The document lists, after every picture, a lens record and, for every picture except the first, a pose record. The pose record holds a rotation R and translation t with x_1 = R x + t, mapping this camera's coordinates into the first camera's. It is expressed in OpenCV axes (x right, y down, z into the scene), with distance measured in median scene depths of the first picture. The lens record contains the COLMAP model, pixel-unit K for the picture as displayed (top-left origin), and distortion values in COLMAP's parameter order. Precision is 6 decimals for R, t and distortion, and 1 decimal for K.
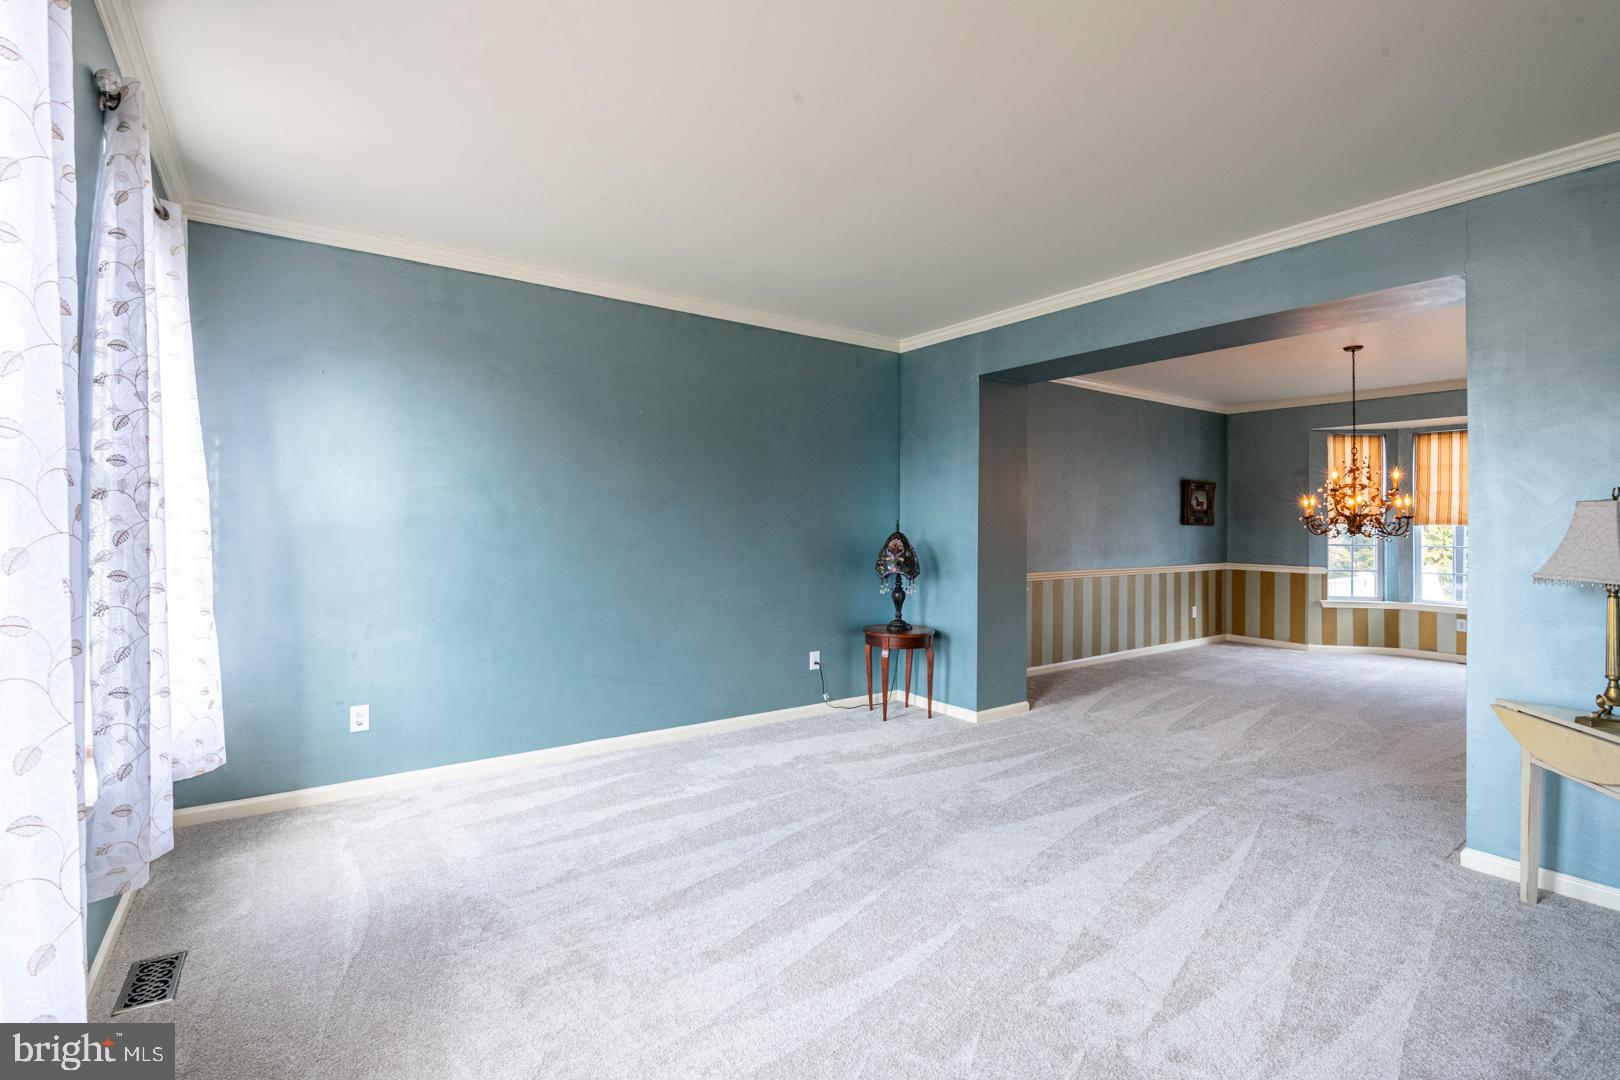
lens RADIAL K [[715.7, 0, 812.7], [0, 715.7, 510.9], [0, 0, 1]] dist [-0.015964, -0.000173]
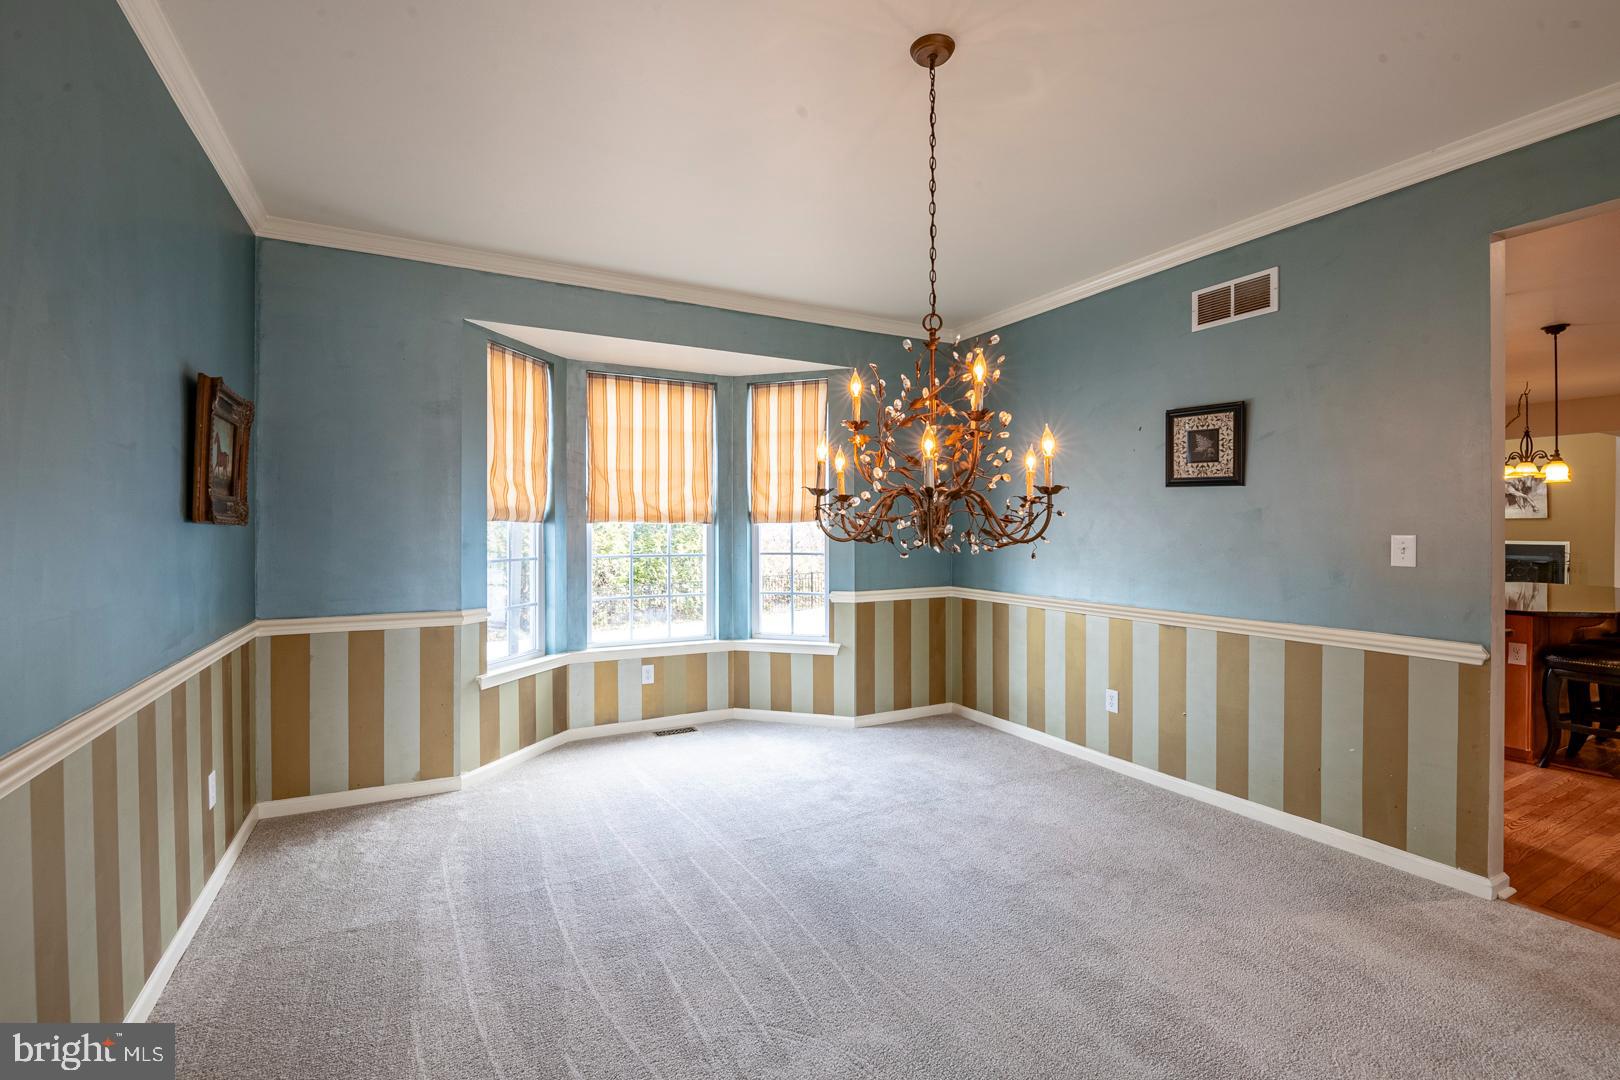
lens RADIAL K [[724.7, 0, 815.6], [0, 724.7, 534.0], [0, 0, 1]] dist [0.000026, -0.000289]
pose [[0.141855, -0.015916, 0.989759, 0.257217], [-0.014864, 0.999724, 0.018206, 0.015459], [-0.989776, -0.017295, 0.141579, 0.702840]]
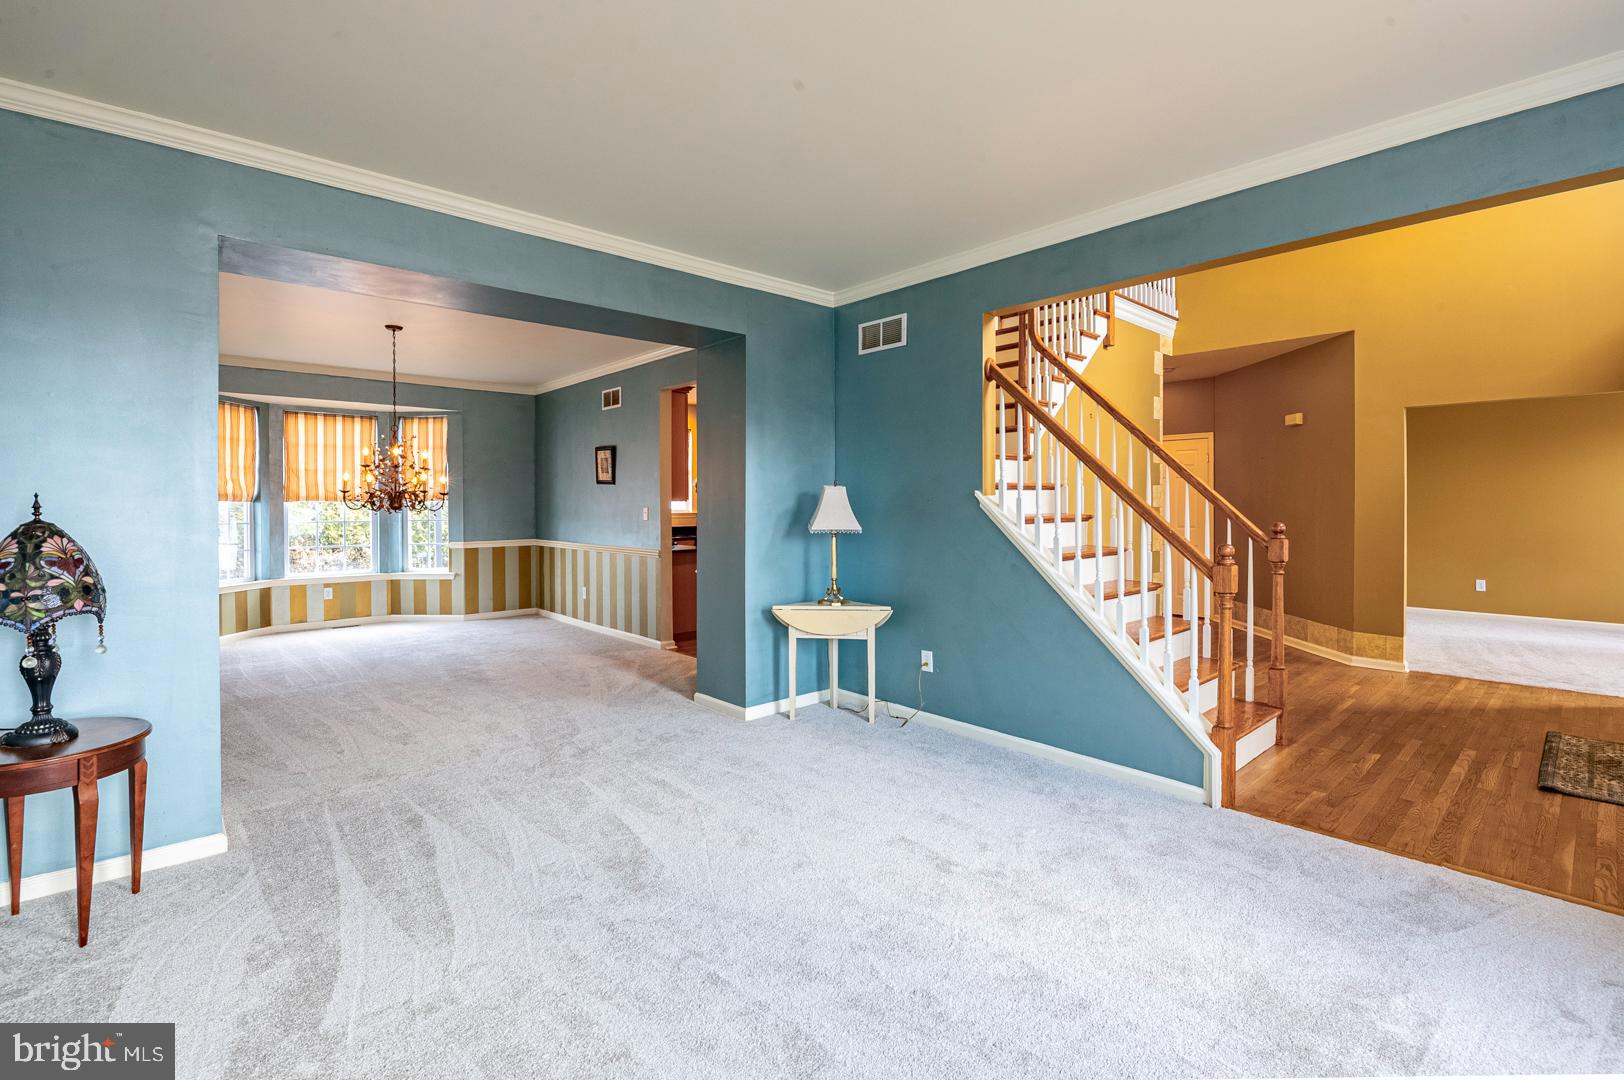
lens RADIAL K [[705.9, 0, 817.0], [0, 705.9, 509.6], [0, 0, 1]] dist [-0.027477, -0.000131]
pose [[-0.118698, -0.015992, 0.992802, -0.216601], [-0.015224, 0.999782, 0.014284, 0.005710], [-0.992814, -0.013419, -0.118915, 0.356922]]
